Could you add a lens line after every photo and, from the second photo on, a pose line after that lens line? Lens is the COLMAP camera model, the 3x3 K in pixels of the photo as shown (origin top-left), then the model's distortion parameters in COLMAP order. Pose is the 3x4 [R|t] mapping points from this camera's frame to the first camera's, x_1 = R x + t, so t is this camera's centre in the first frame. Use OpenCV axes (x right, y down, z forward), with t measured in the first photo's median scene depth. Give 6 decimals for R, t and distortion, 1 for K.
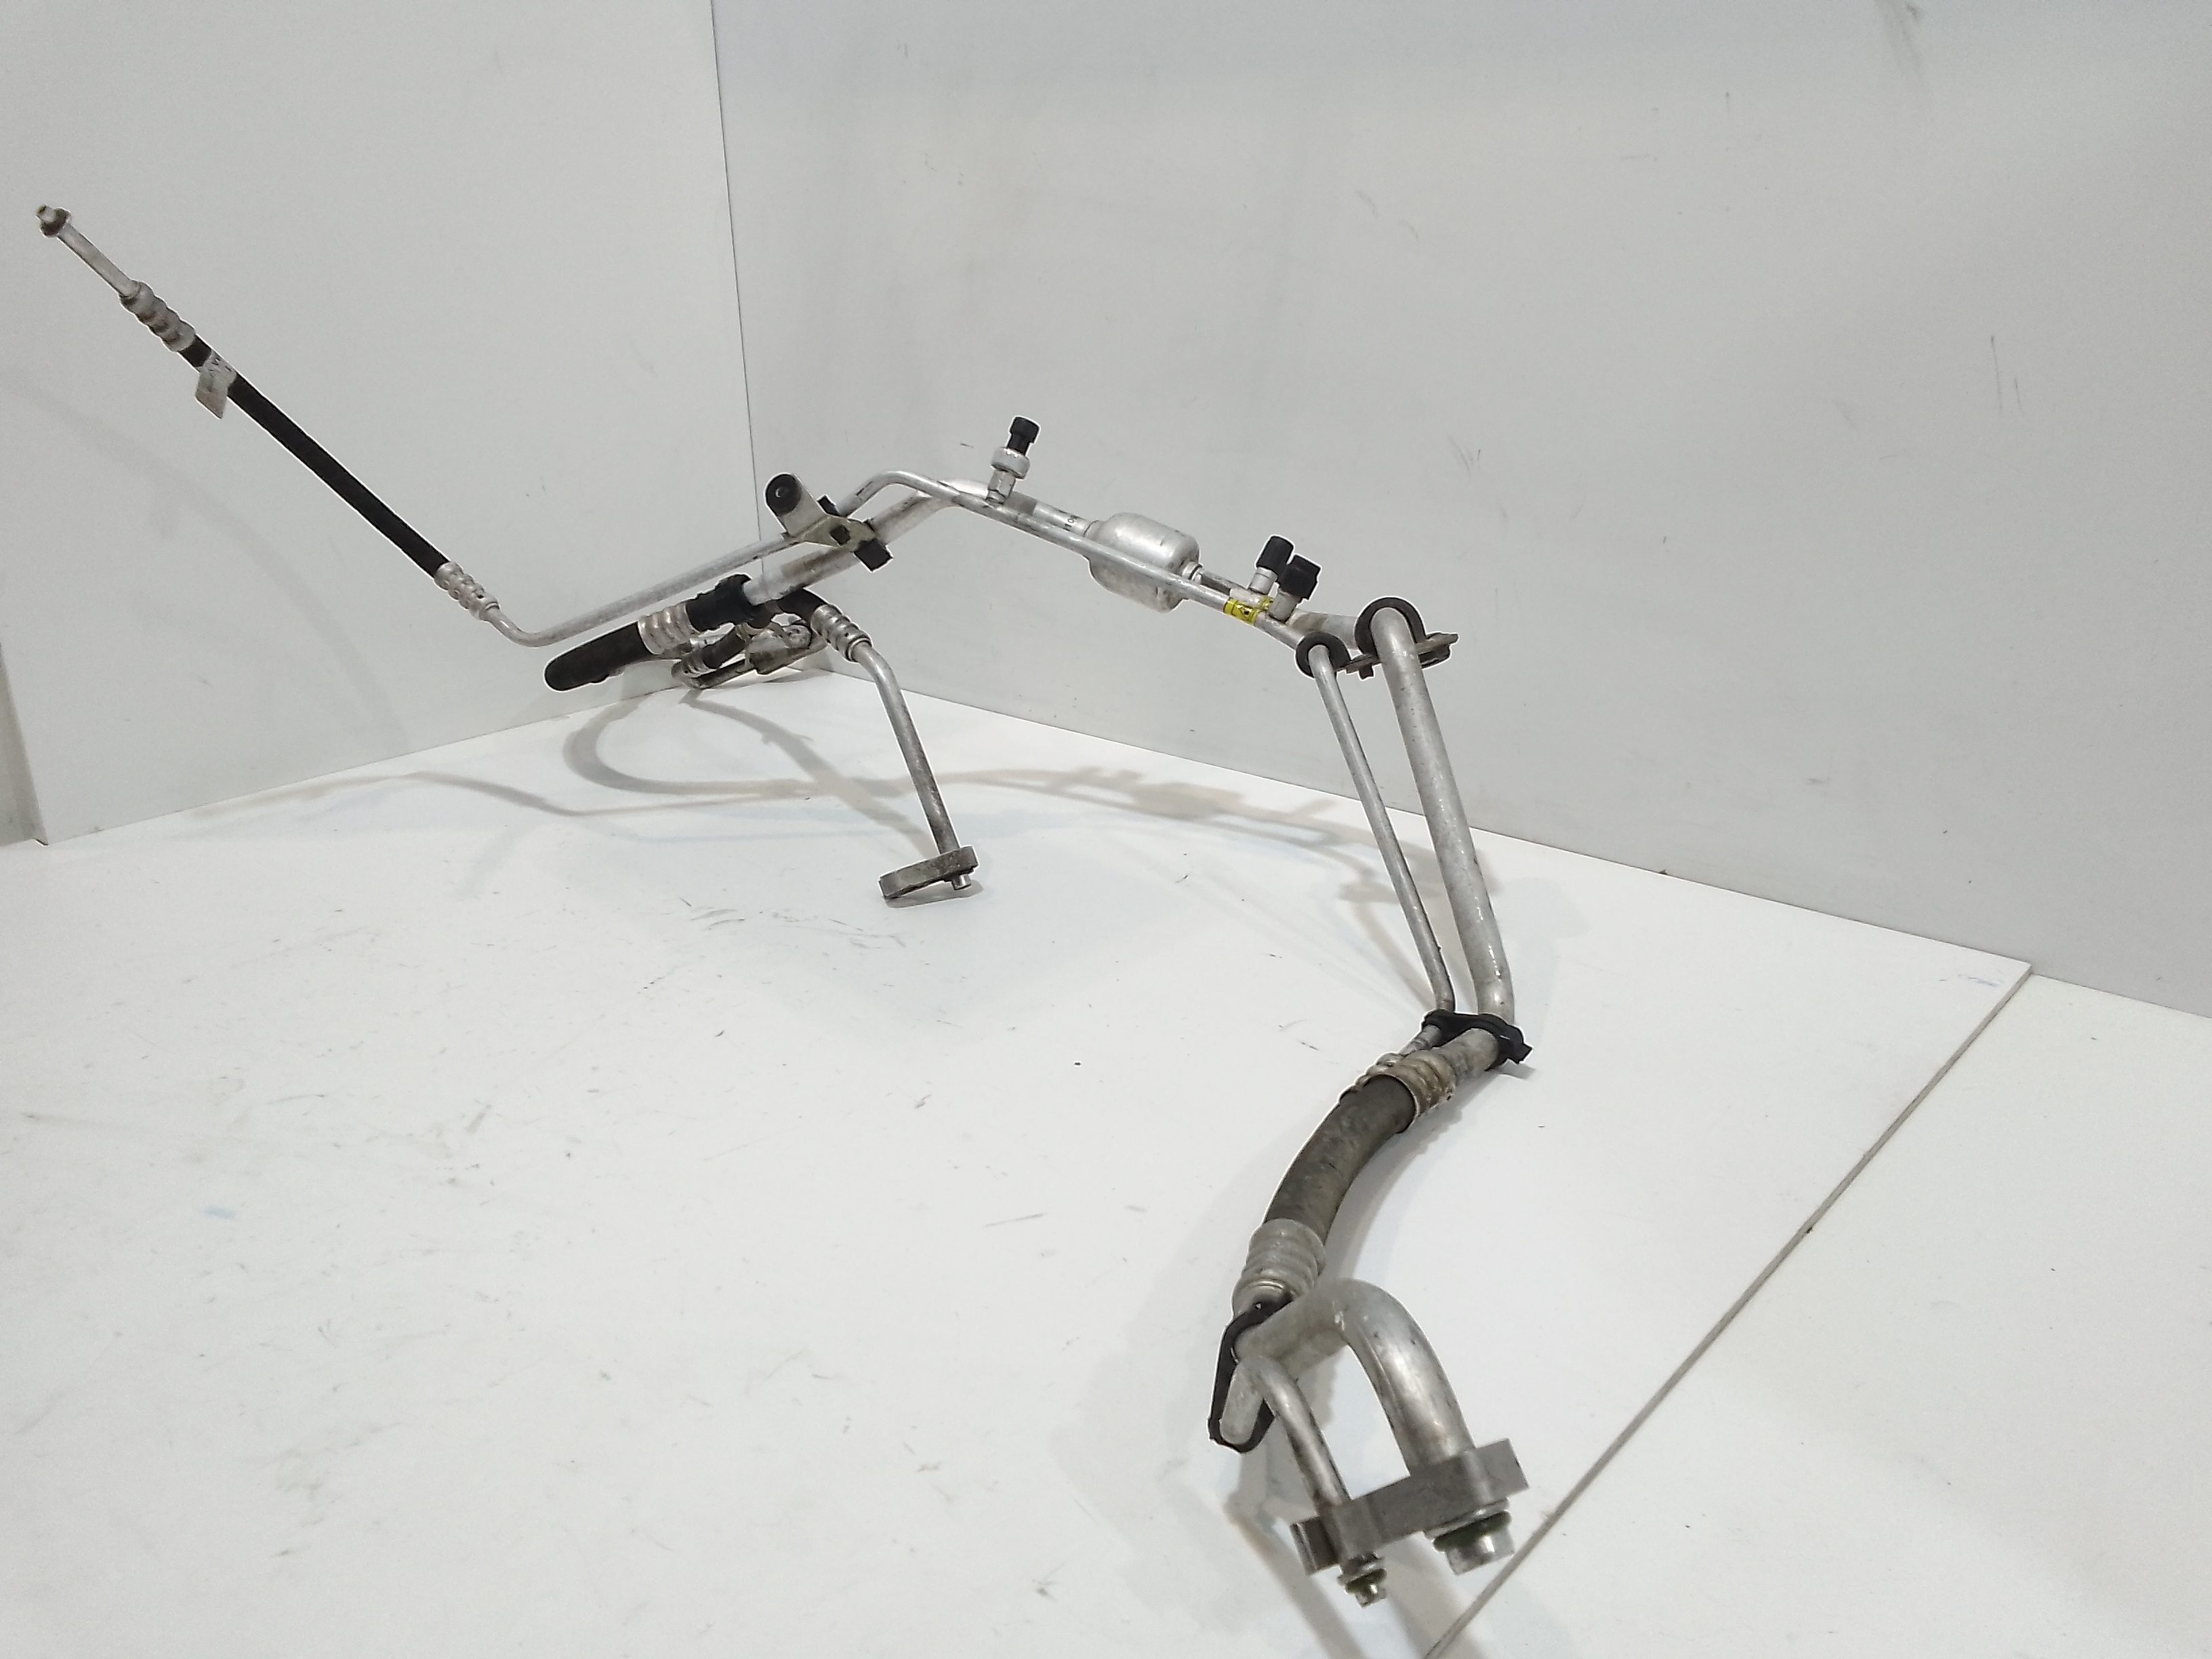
lens RADIAL K [[1744.9, 0, 1102.3], [0, 1744.9, 840.8], [0, 0, 1]] dist [0.068881, -0.113123]
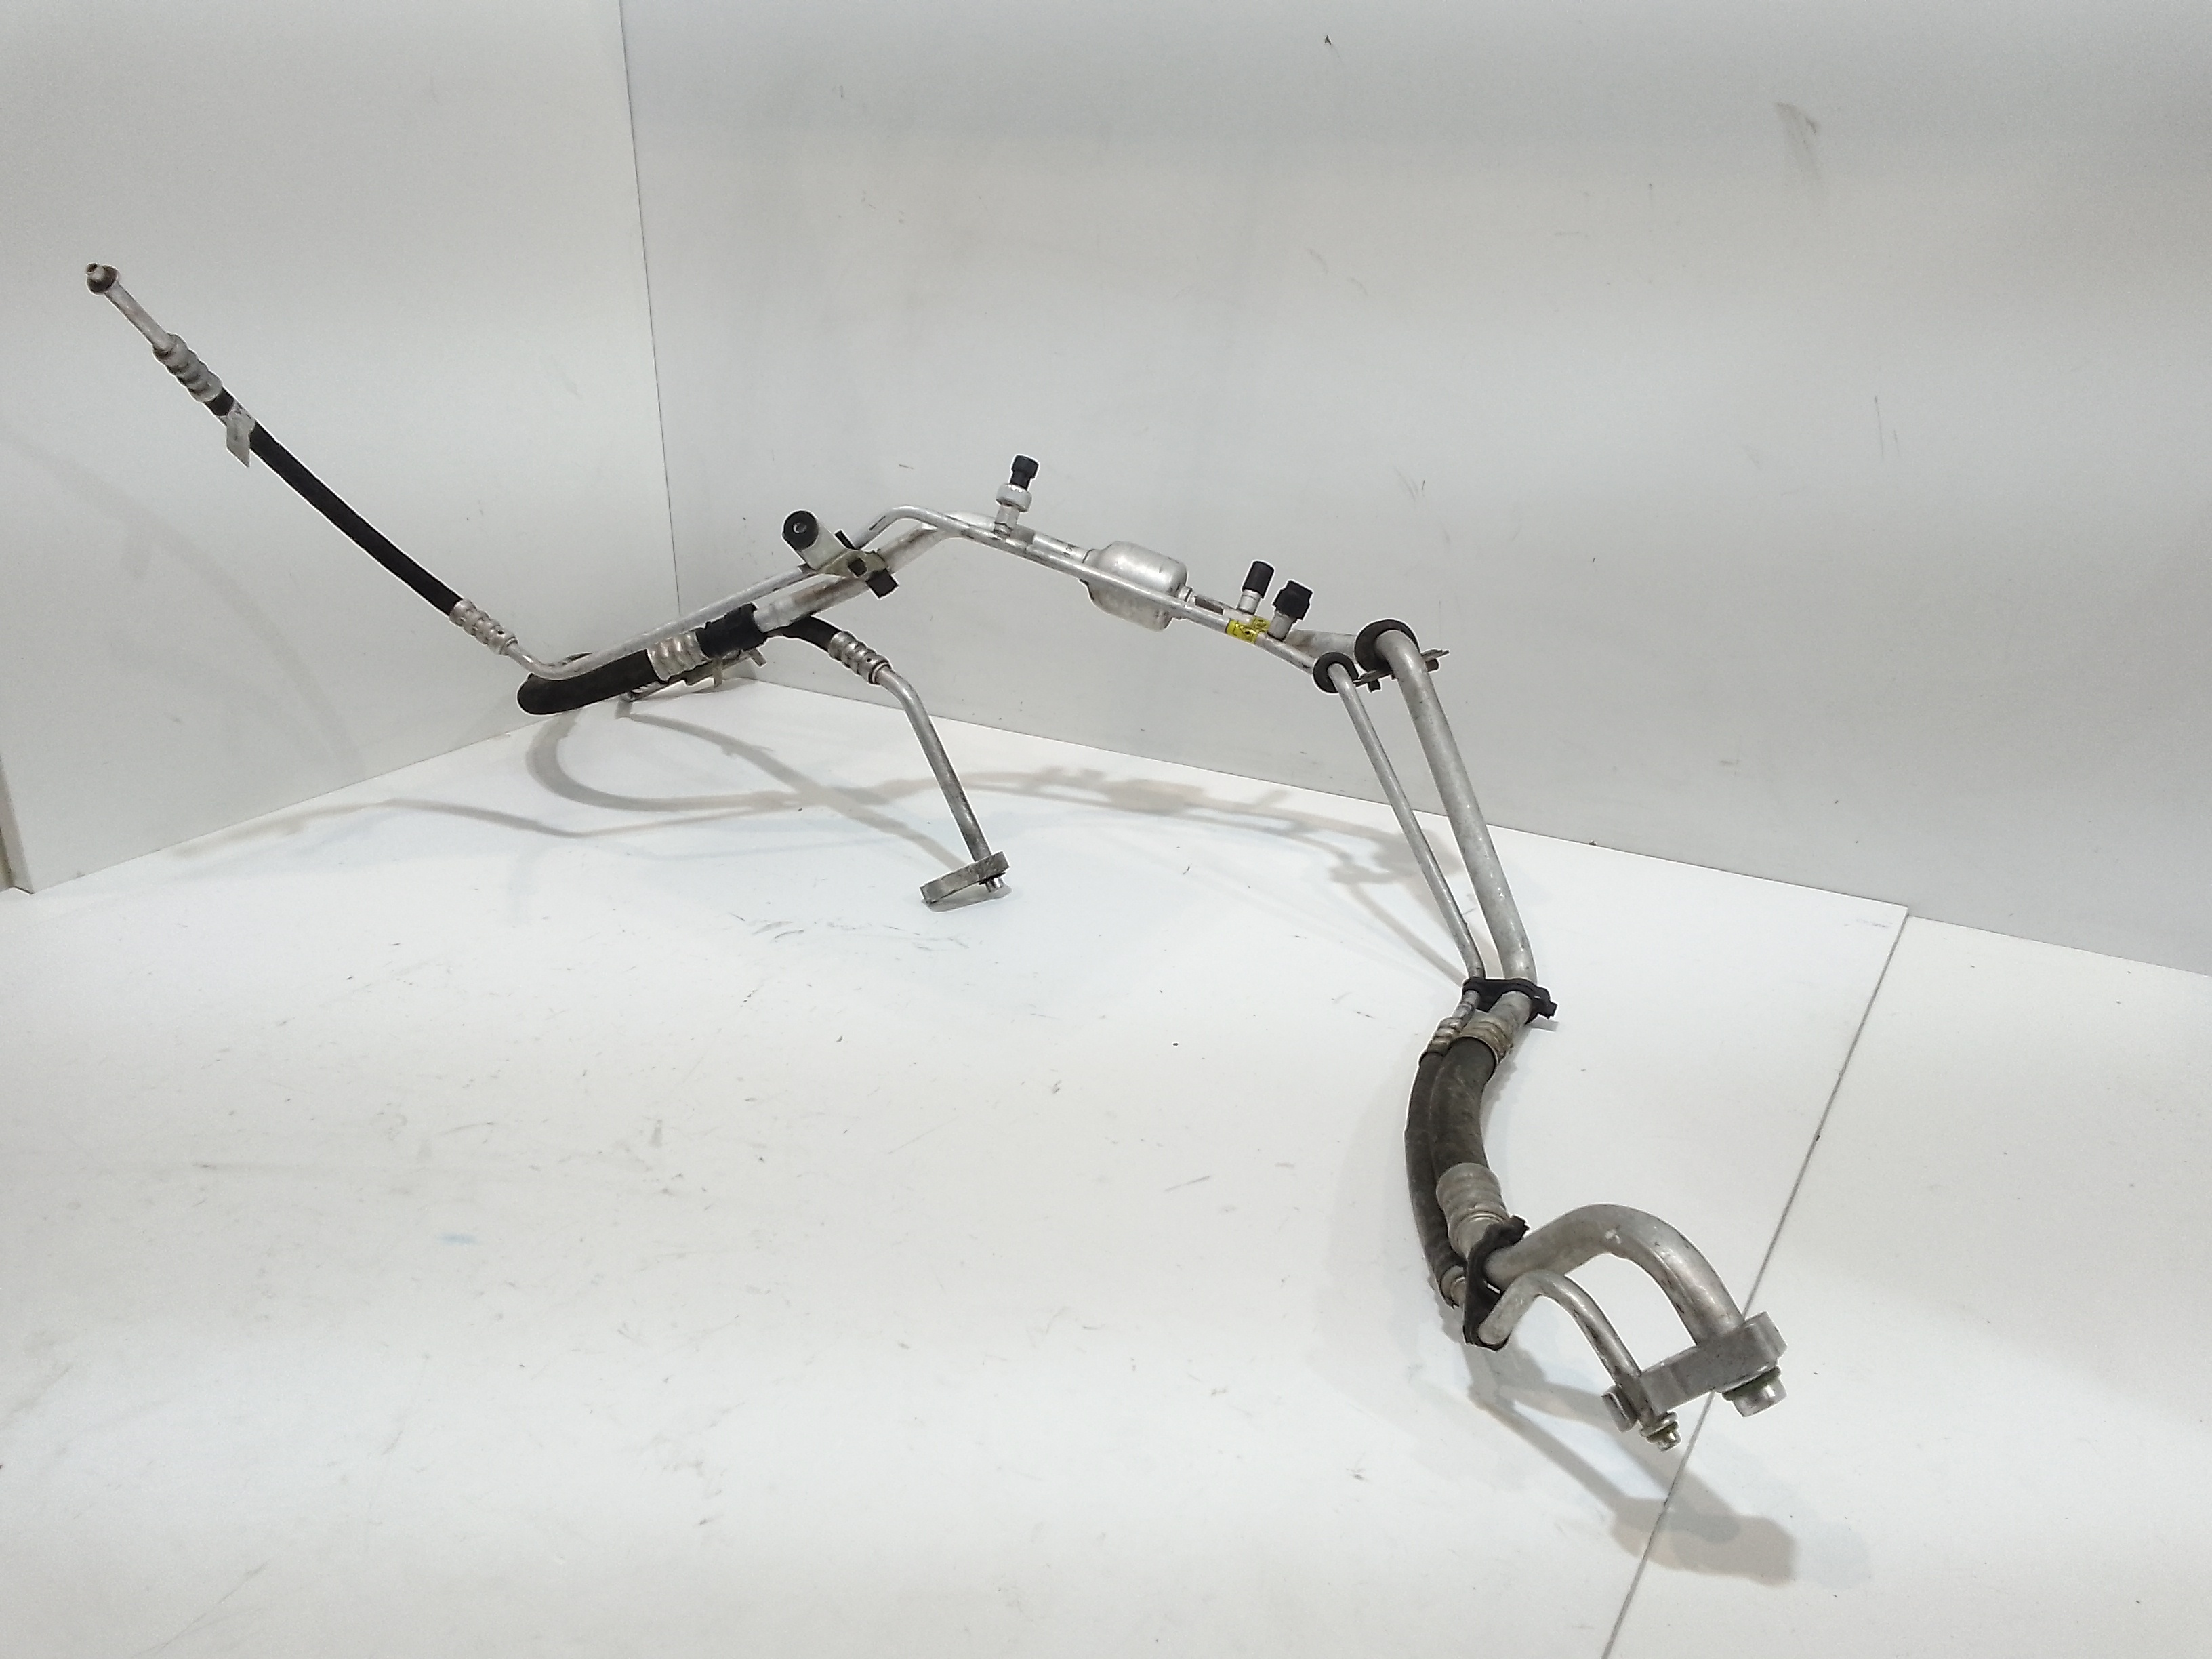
lens RADIAL K [[1744.9, 0, 1102.3], [0, 1744.9, 840.8], [0, 0, 1]] dist [0.068881, -0.113123]
pose [[0.982749, -0.049475, 0.178205, -0.206129], [0.045065, 0.998571, 0.028710, -0.031758], [-0.179371, -0.020184, 0.983574, -0.087403]]
